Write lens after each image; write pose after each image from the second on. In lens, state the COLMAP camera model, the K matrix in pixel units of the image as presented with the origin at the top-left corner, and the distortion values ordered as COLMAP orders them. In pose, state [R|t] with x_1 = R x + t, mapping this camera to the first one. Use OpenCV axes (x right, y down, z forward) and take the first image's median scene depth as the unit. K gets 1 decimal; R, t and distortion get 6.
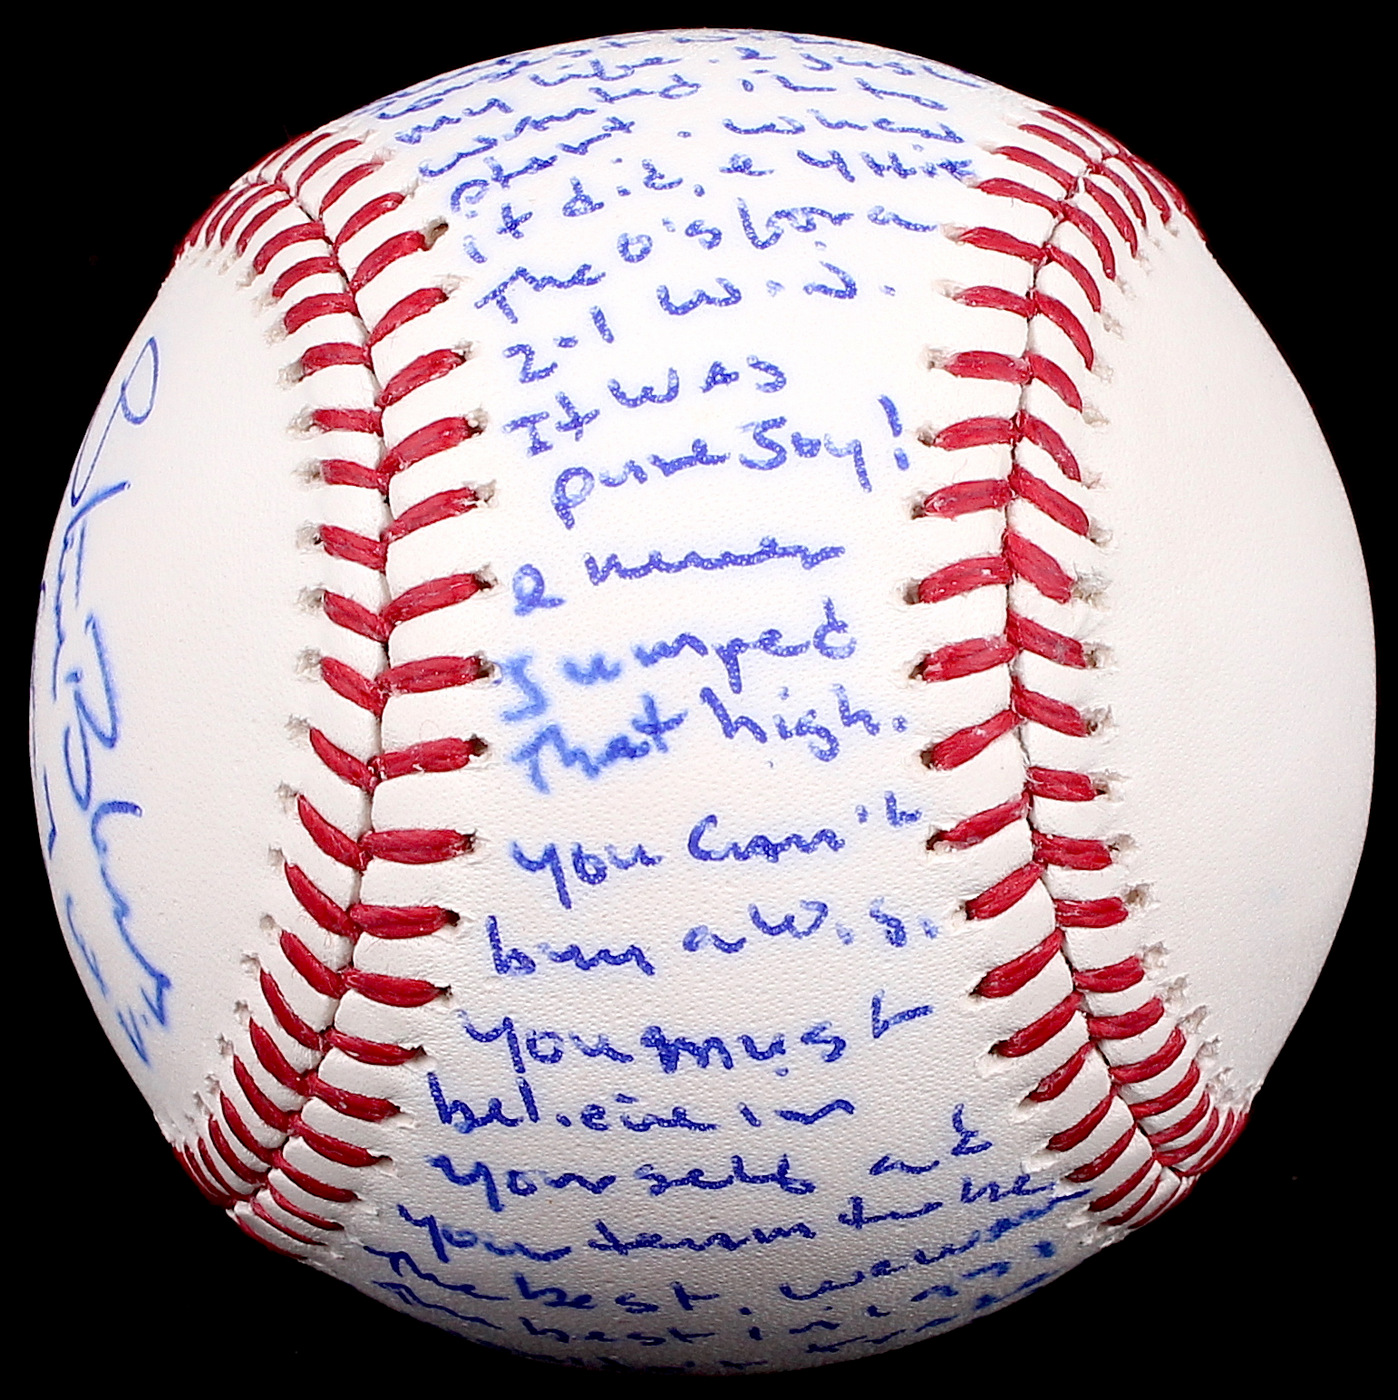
lens RADIAL K [[1434.5, 0, 703.3], [0, 1434.5, 704.6], [0, 0, 1]] dist [0.011890, 0.000000]
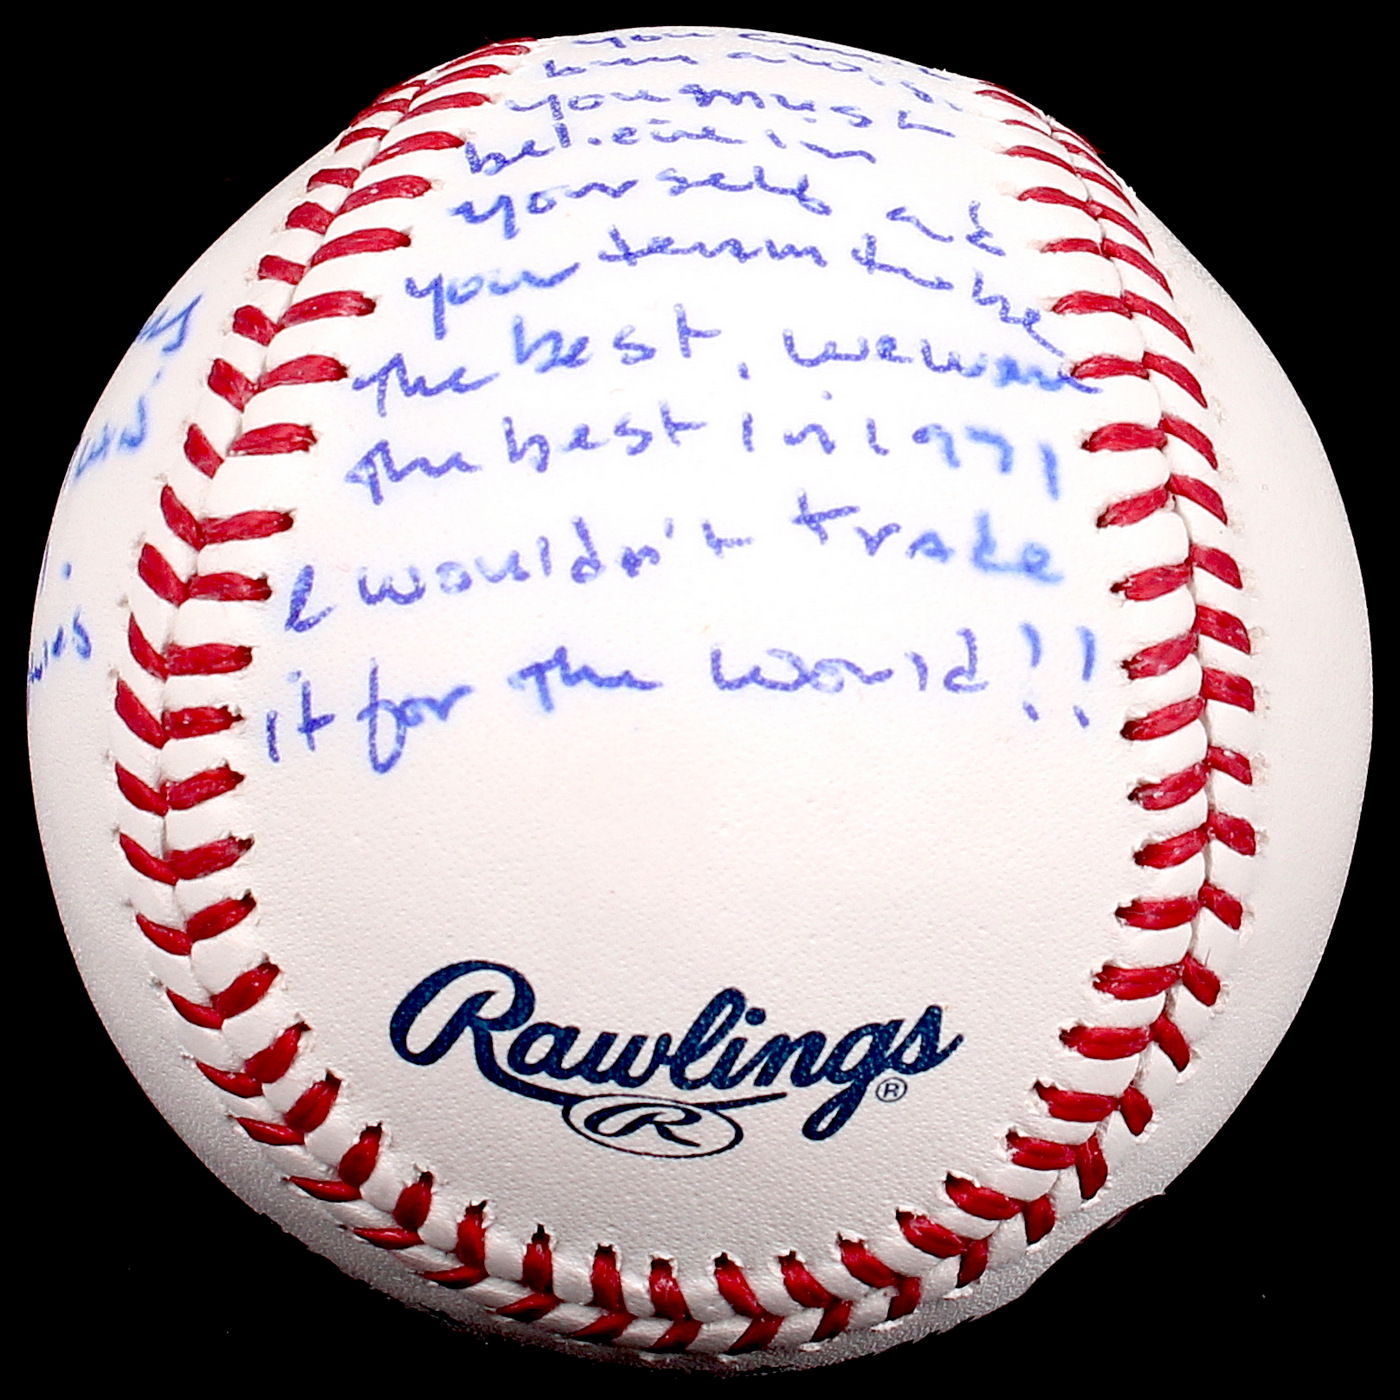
lens RADIAL K [[1434.5, 0, 703.5], [0, 1434.5, 697.7], [0, 0, 1]] dist [0.011890, 0.000000]
pose [[0.990710, 0.134820, -0.017799, 0.052917], [-0.132429, 0.926716, -0.351654, 1.029358], [-0.030915, 0.350744, 0.935961, 0.177181]]
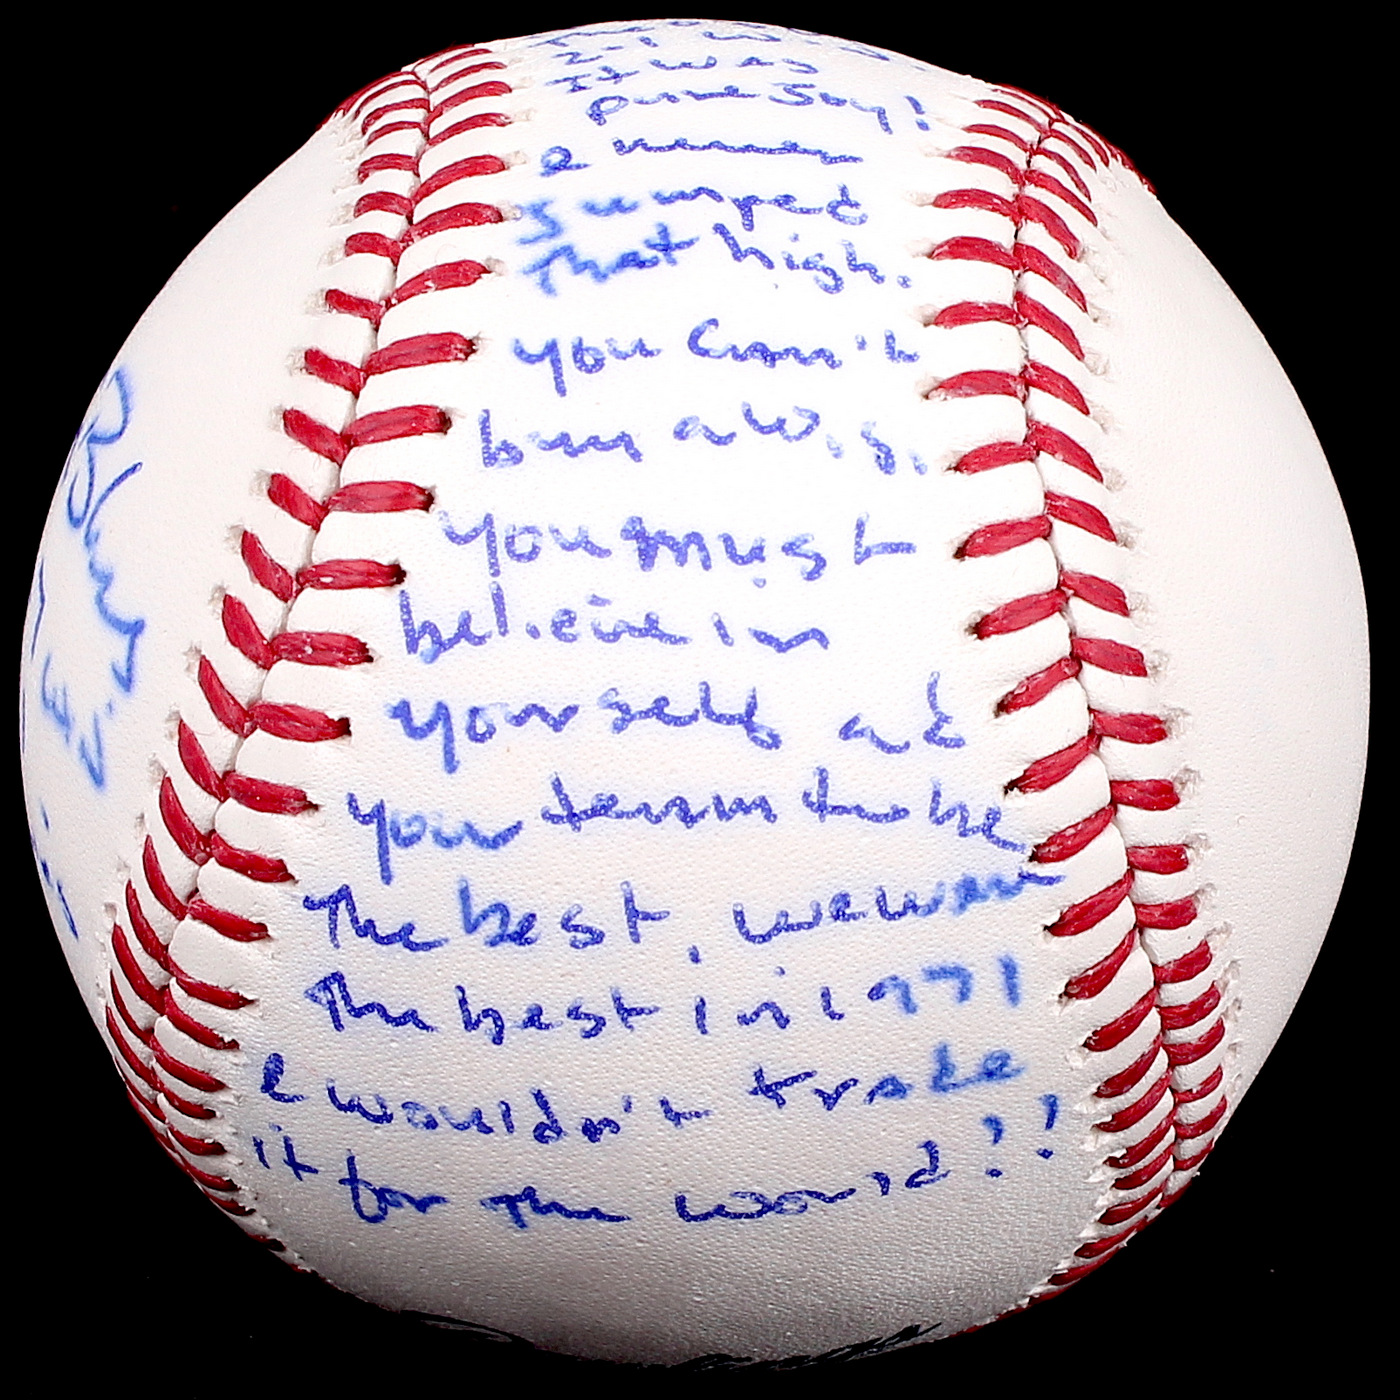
lens RADIAL K [[1434.5, 0, 704.0], [0, 1434.5, 696.7], [0, 0, 1]] dist [0.011890, 0.000000]
pose [[0.995378, 0.095891, -0.005300, 0.028174], [-0.095502, 0.982498, -0.159930, 0.473321], [-0.010128, 0.159697, 0.987114, 0.037878]]
